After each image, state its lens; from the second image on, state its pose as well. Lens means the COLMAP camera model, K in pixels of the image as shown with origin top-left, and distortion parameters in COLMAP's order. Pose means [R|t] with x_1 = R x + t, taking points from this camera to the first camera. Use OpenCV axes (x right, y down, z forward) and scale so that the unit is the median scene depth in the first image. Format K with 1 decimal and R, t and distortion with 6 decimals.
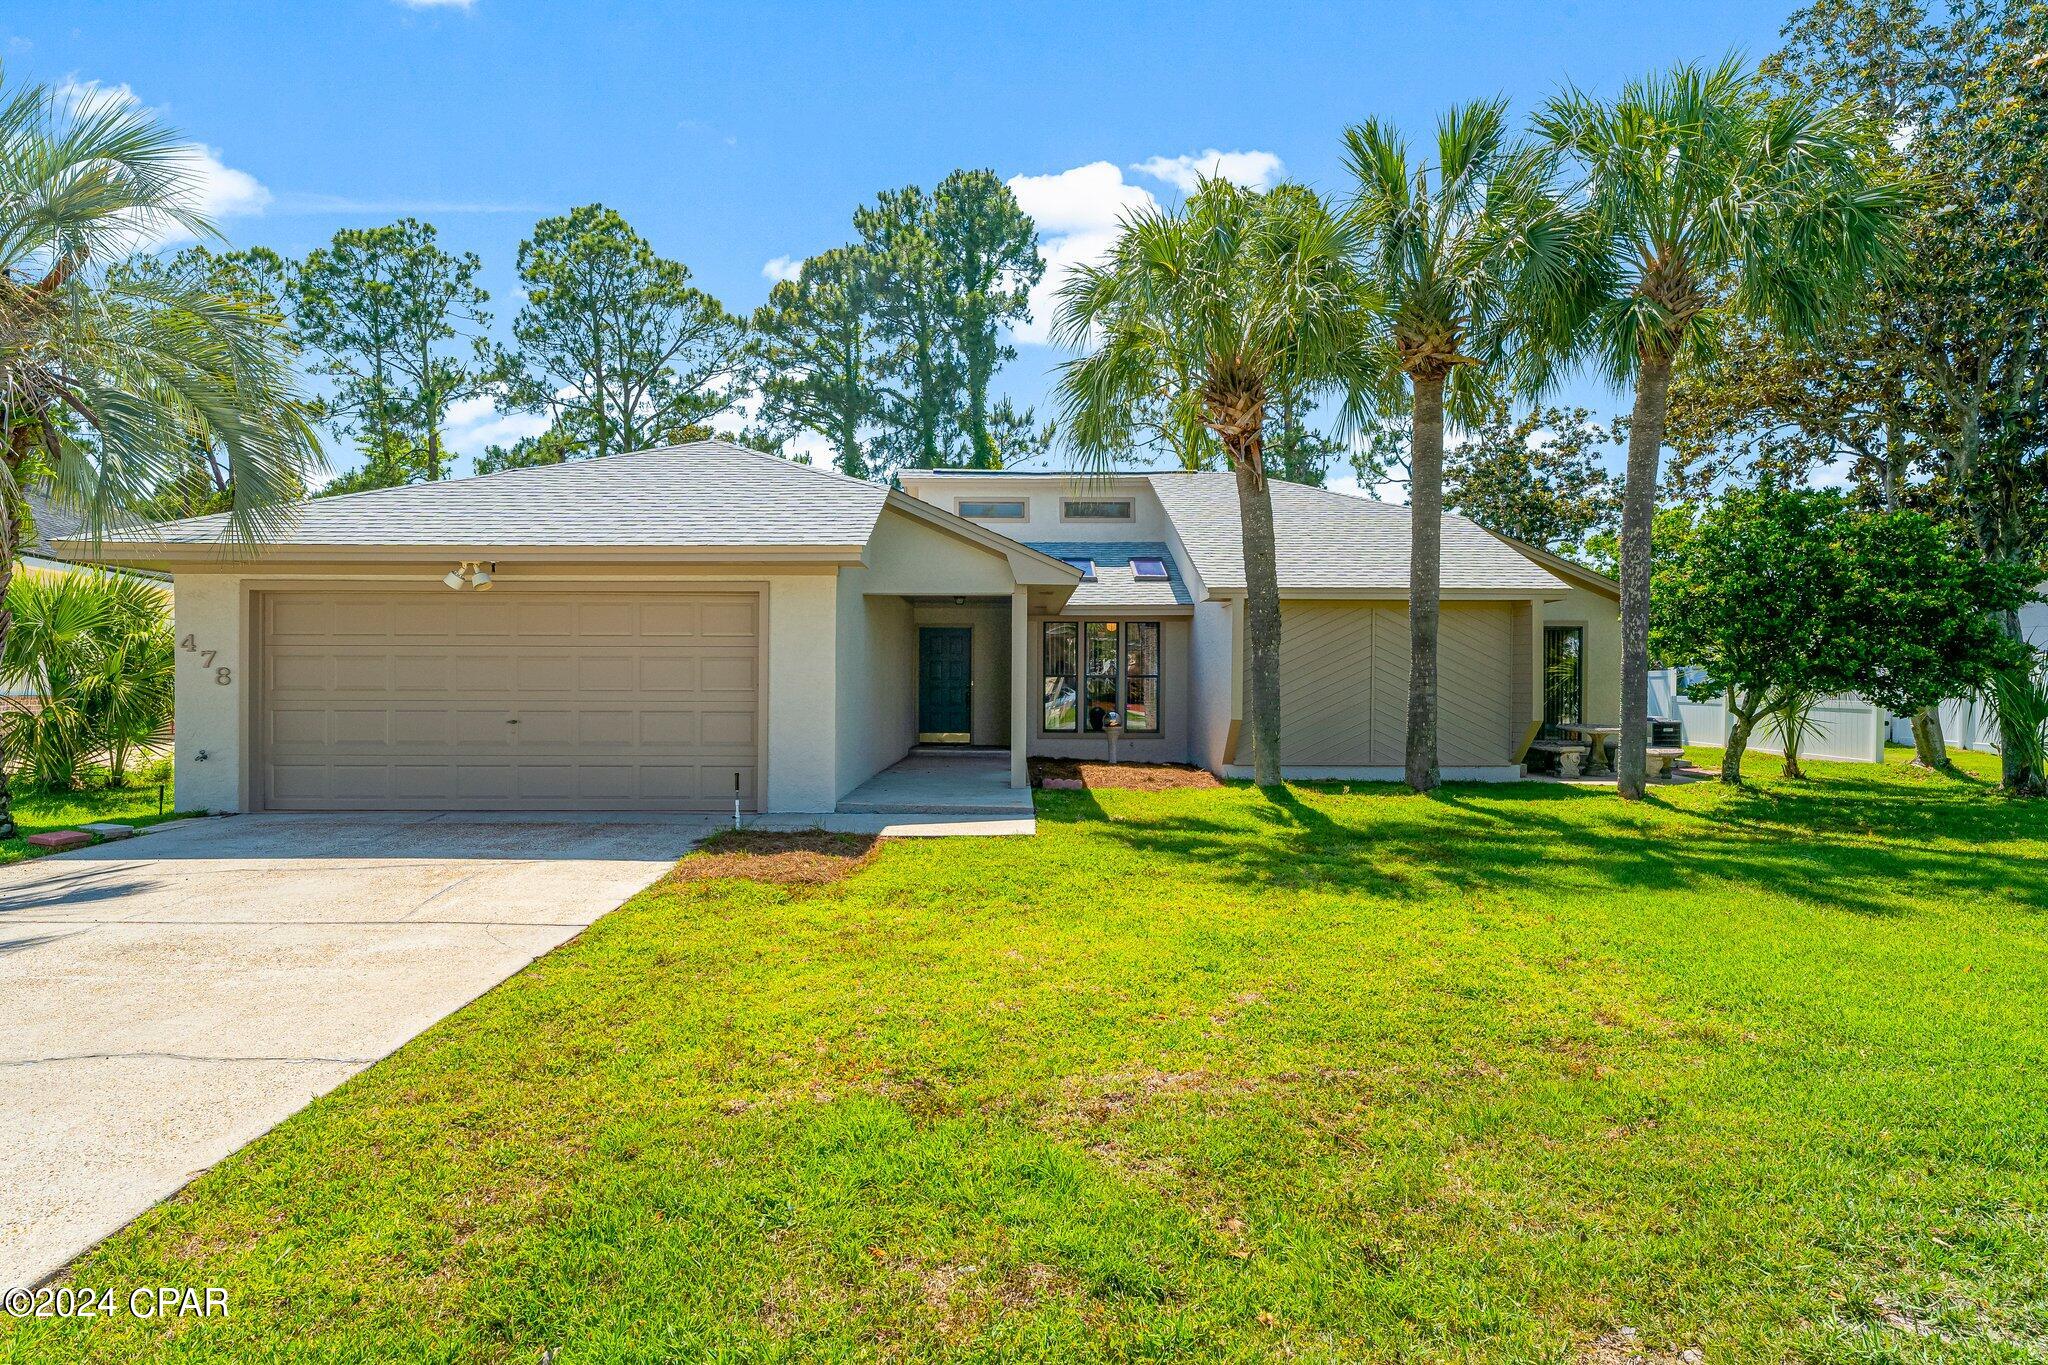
lens RADIAL K [[1112.8, 0, 1024.5], [0, 1112.8, 713.7], [0, 0, 1]] dist [-0.000420, -0.018224]
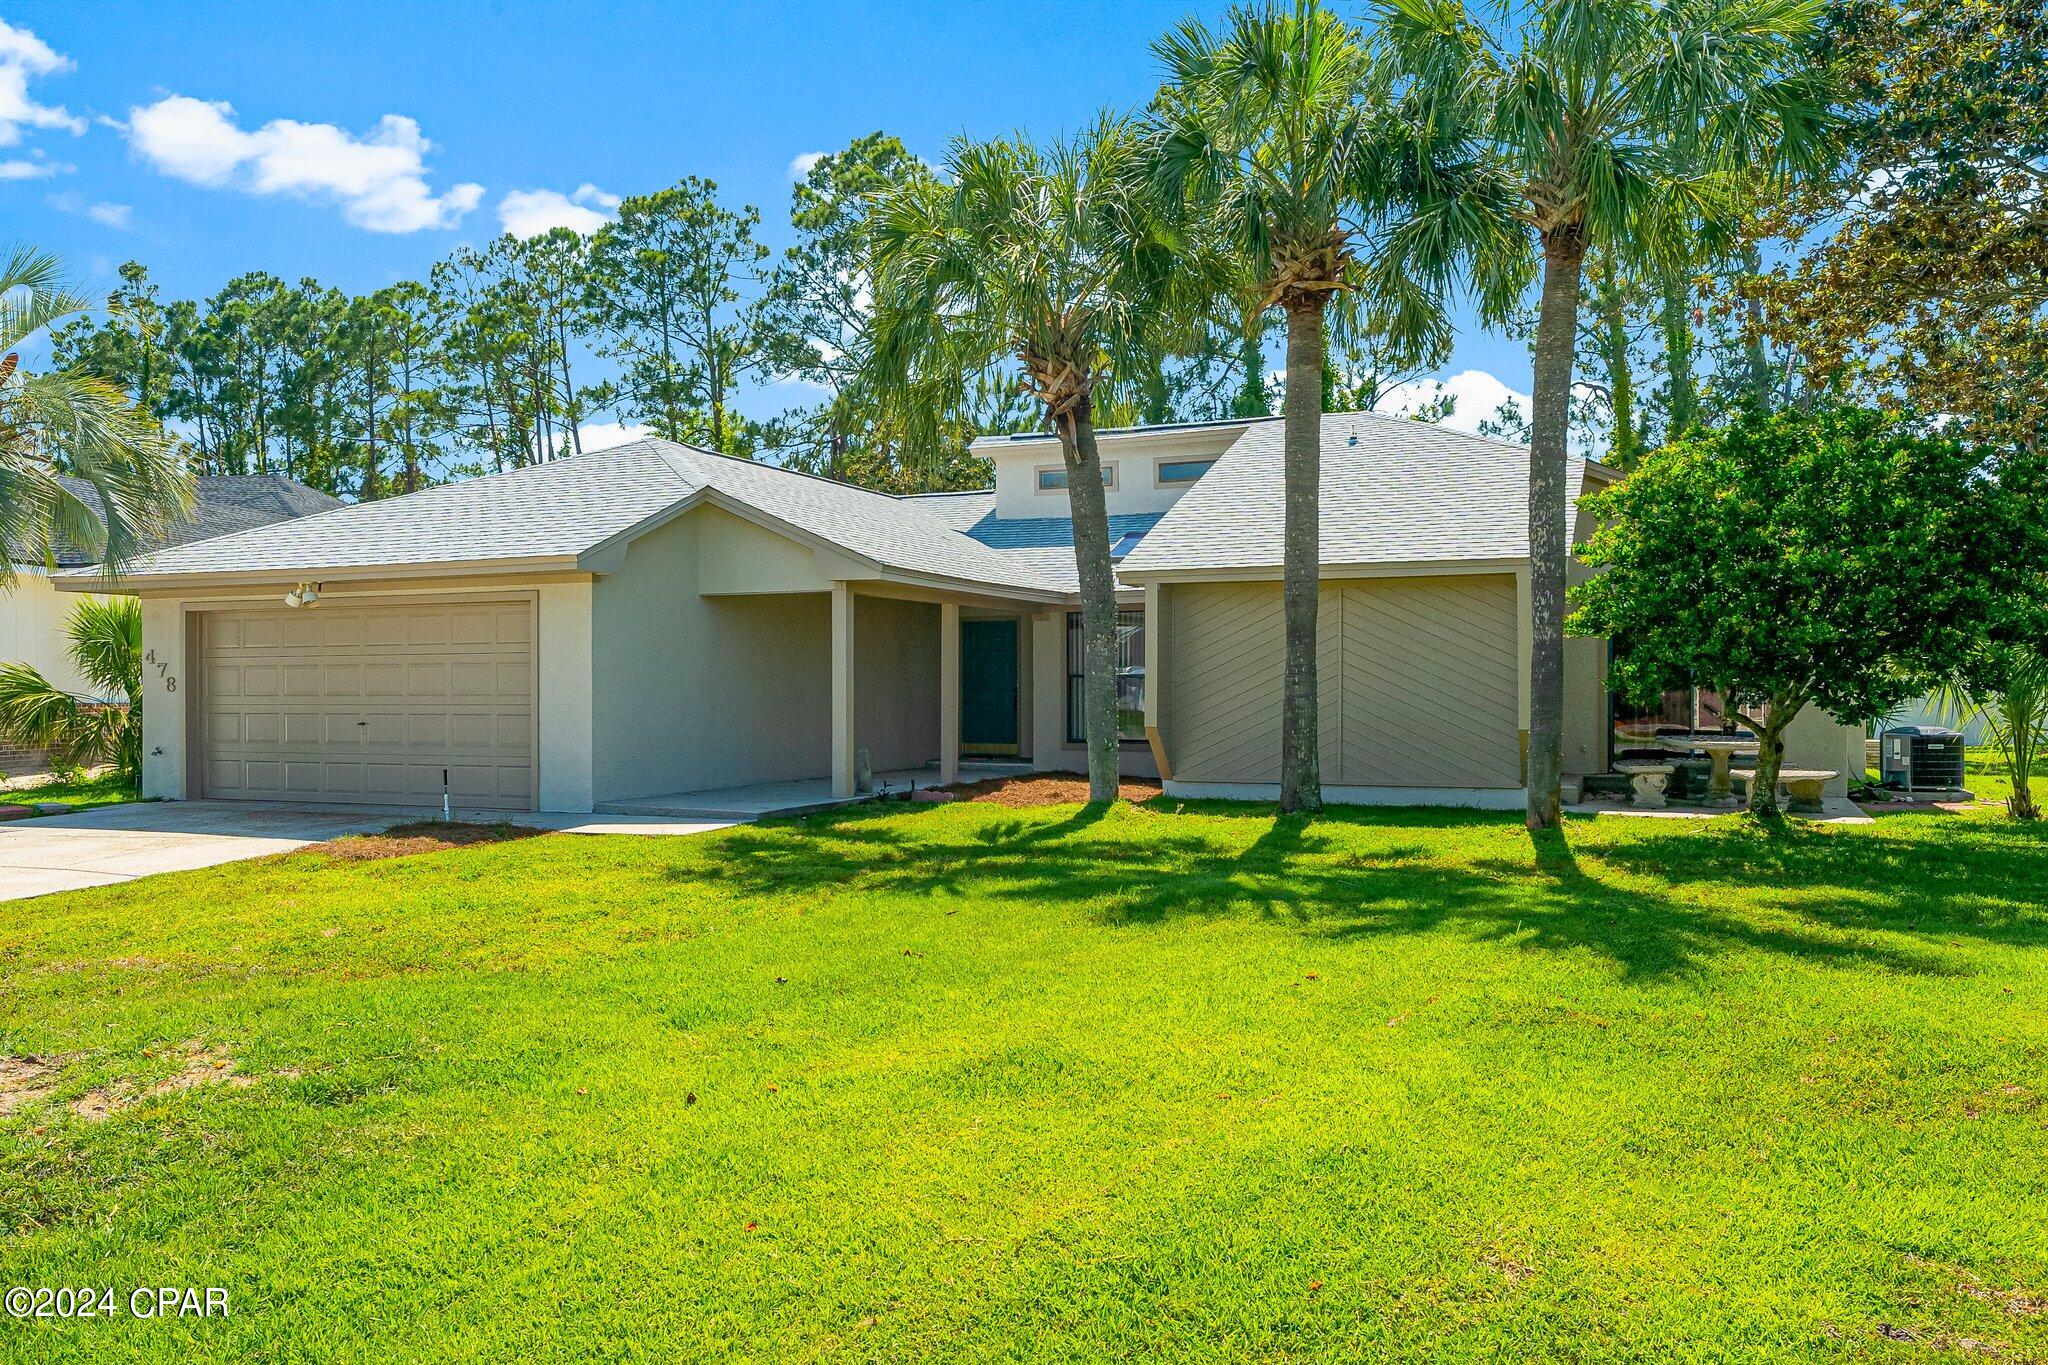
lens RADIAL K [[1534.5, 0, 1024.0], [0, 1534.5, 682.5], [0, 0, 1]] dist [-0.004140, -0.005041]
pose [[0.918950, -0.007874, -0.394295, 0.194605], [-0.003521, 0.999597, -0.028167, 0.001794], [0.394358, 0.027272, 0.918552, -0.036183]]
